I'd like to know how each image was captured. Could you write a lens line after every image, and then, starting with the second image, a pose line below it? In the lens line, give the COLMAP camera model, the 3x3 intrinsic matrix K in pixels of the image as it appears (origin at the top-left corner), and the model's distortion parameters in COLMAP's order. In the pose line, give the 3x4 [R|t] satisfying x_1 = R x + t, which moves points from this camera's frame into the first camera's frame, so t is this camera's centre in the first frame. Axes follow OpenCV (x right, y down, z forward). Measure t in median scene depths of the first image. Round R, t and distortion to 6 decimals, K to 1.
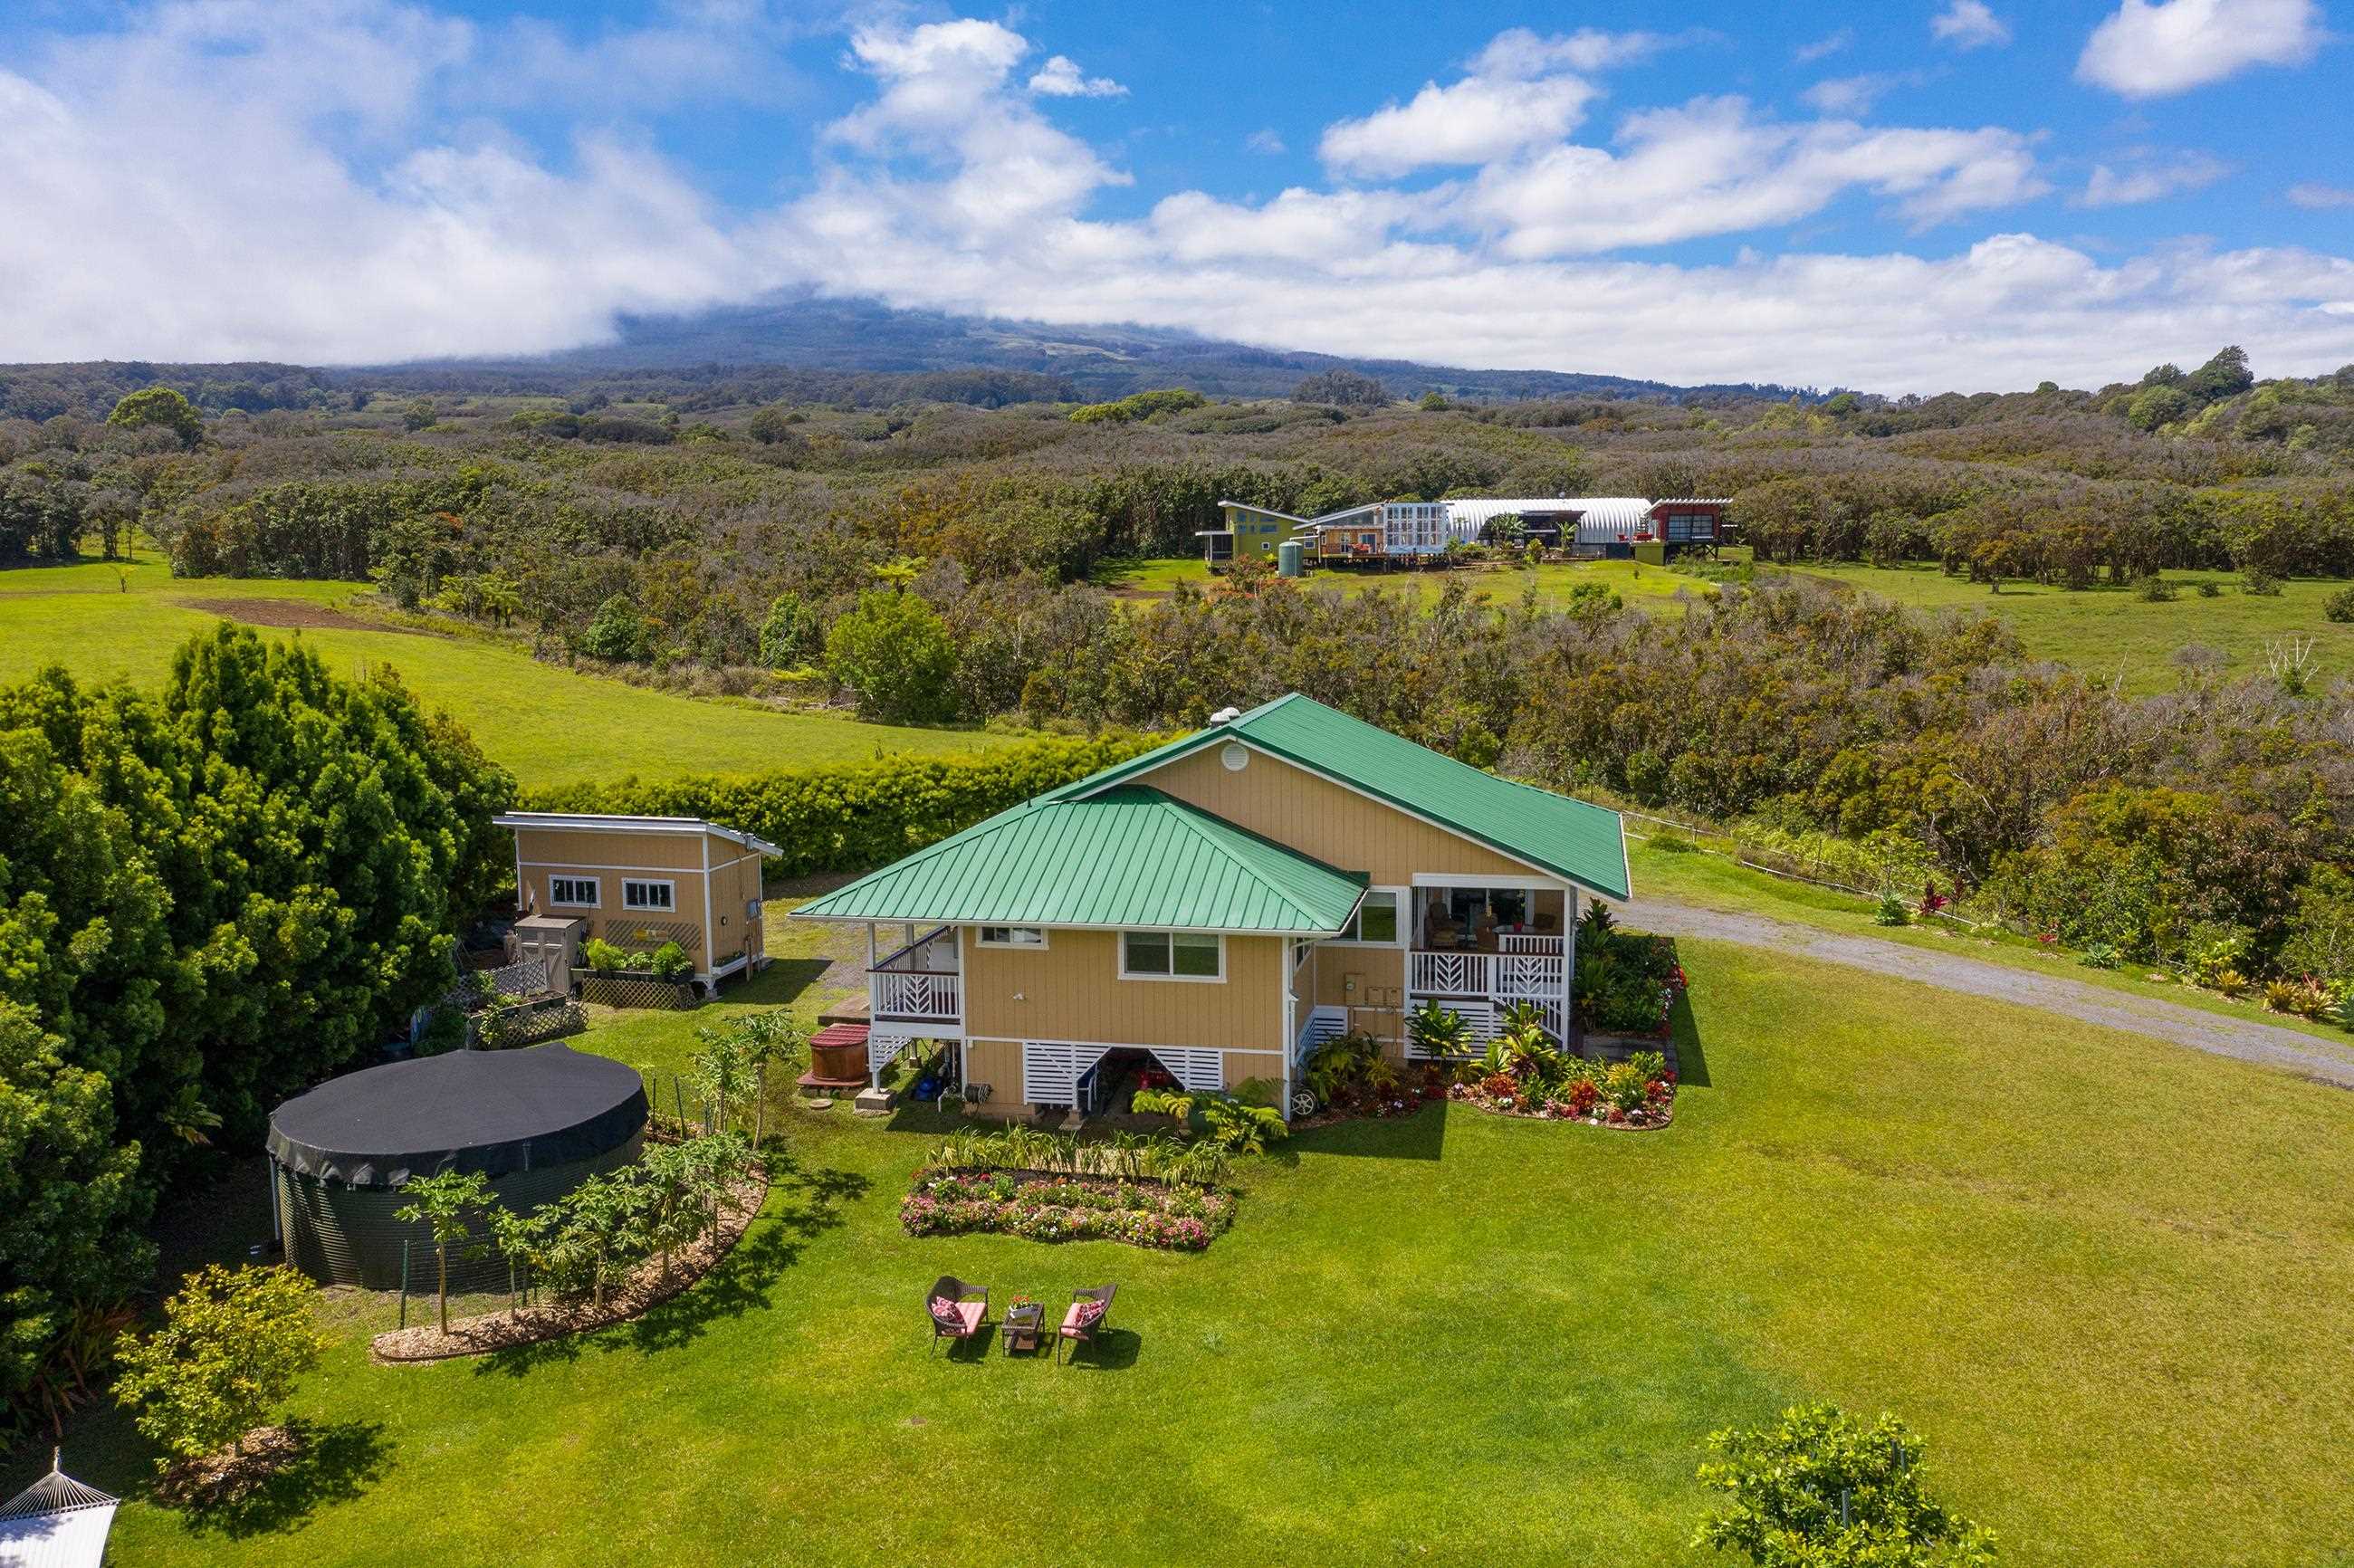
lens RADIAL K [[1831.3, 0, 1177.0], [0, 1831.3, 784.0], [0, 0, 1]] dist [-0.027732, 0.008119]
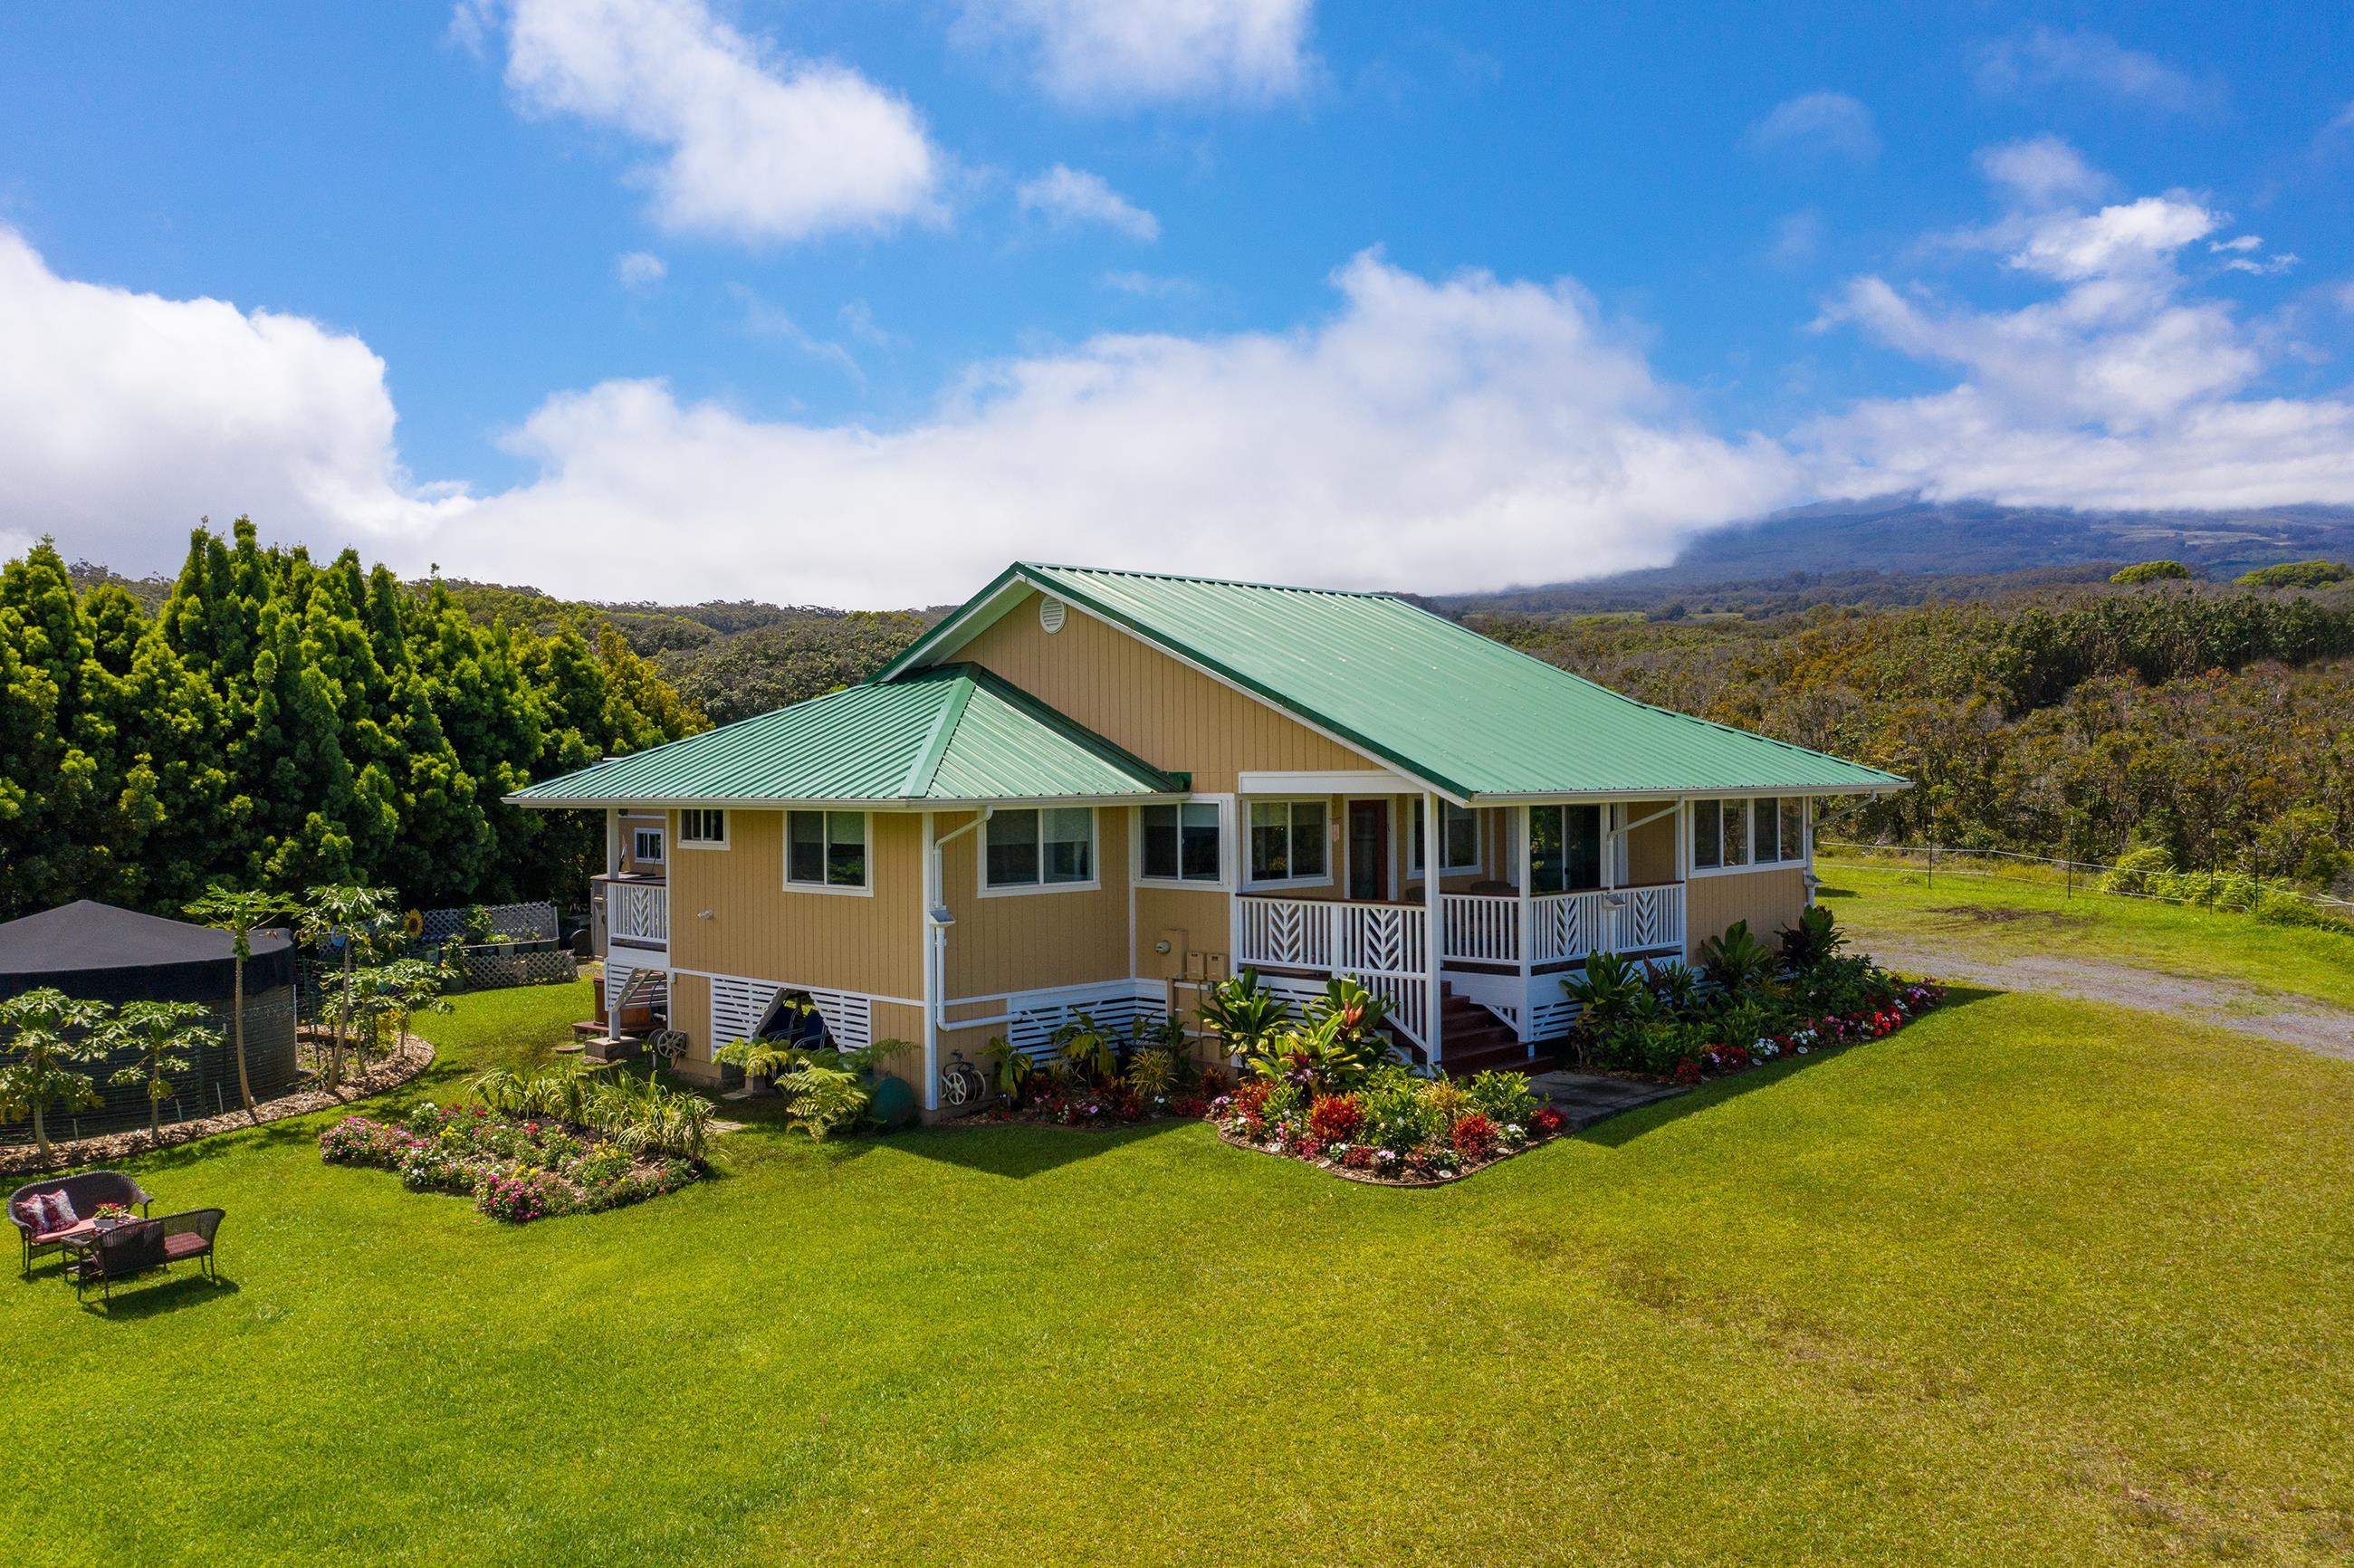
lens RADIAL K [[1835.2, 0, 1177.0], [0, 1835.2, 784.0], [0, 0, 1]] dist [-0.023387, -0.000164]
pose [[0.837595, 0.003867, -0.546278, 0.154958], [-0.067111, 0.993129, -0.095869, 0.038881], [0.542154, 0.116961, 0.832099, 0.150885]]
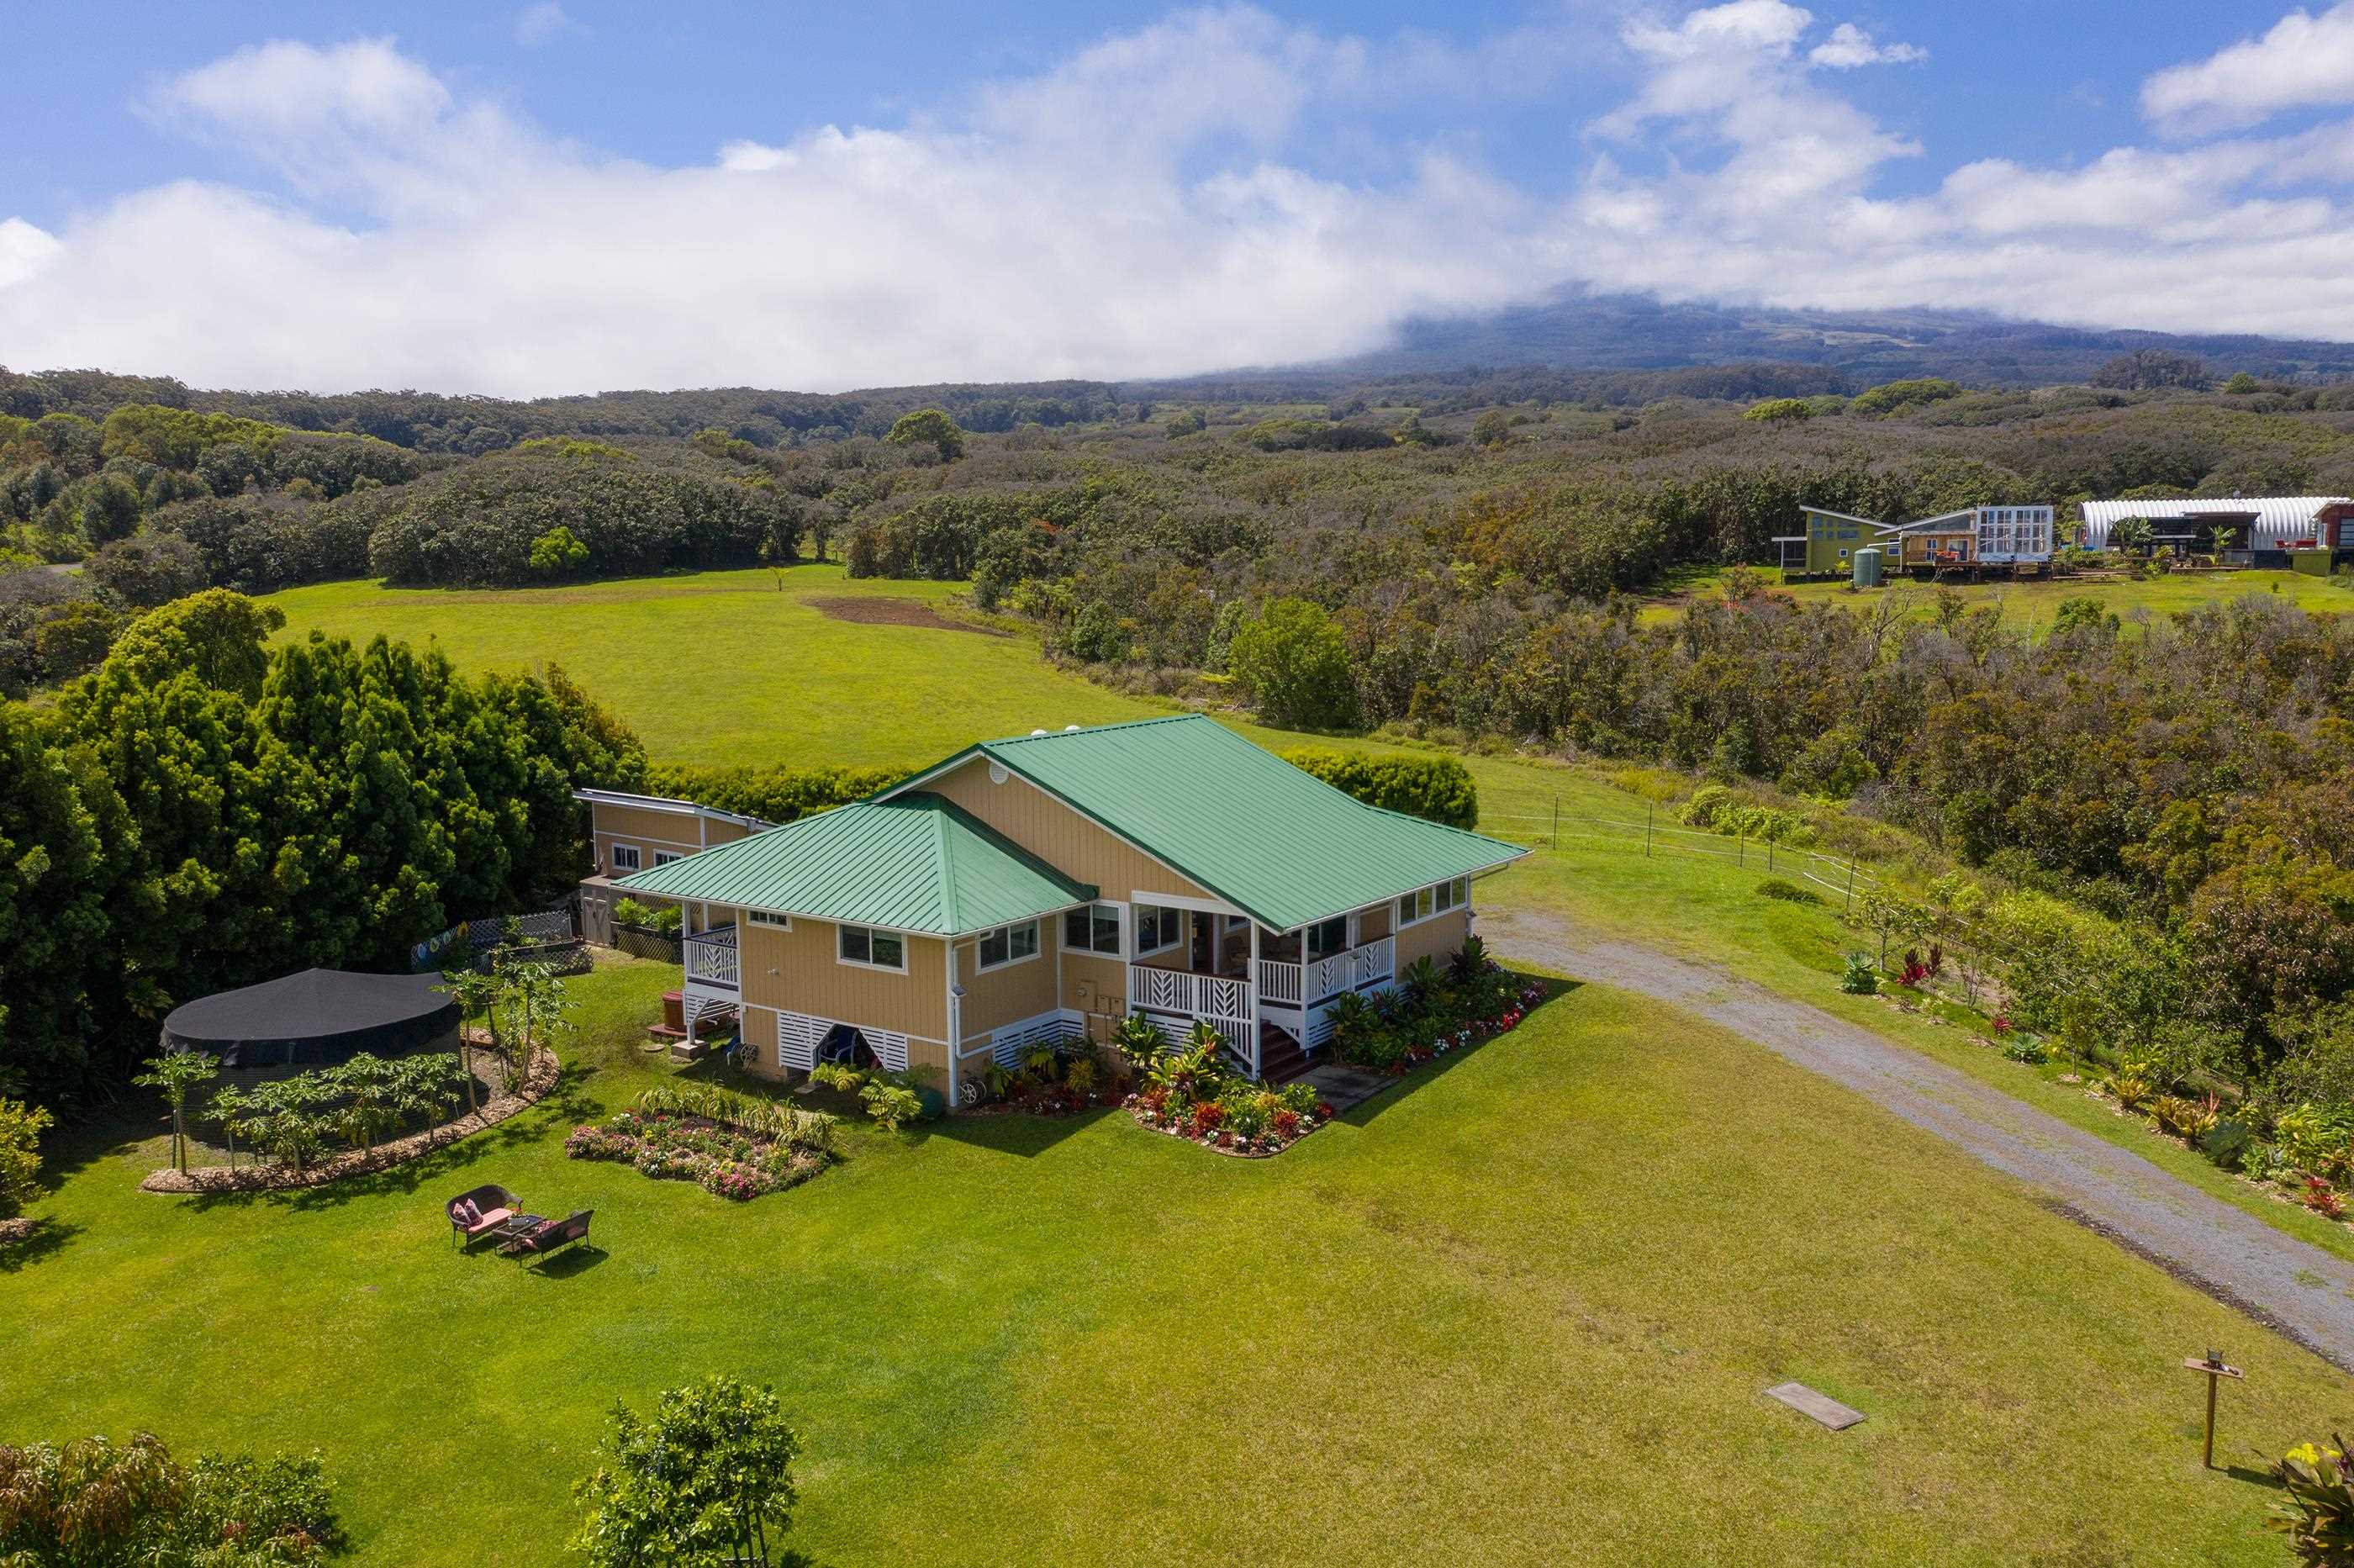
lens RADIAL K [[1831.4, 0, 1177.0], [0, 1831.4, 784.0], [0, 0, 1]] dist [-0.027732, 0.008119]
pose [[0.918129, 0.049996, -0.393115, 0.187707], [-0.049897, 0.998699, 0.010477, -0.008056], [0.393127, 0.009996, 0.919430, 0.015331]]
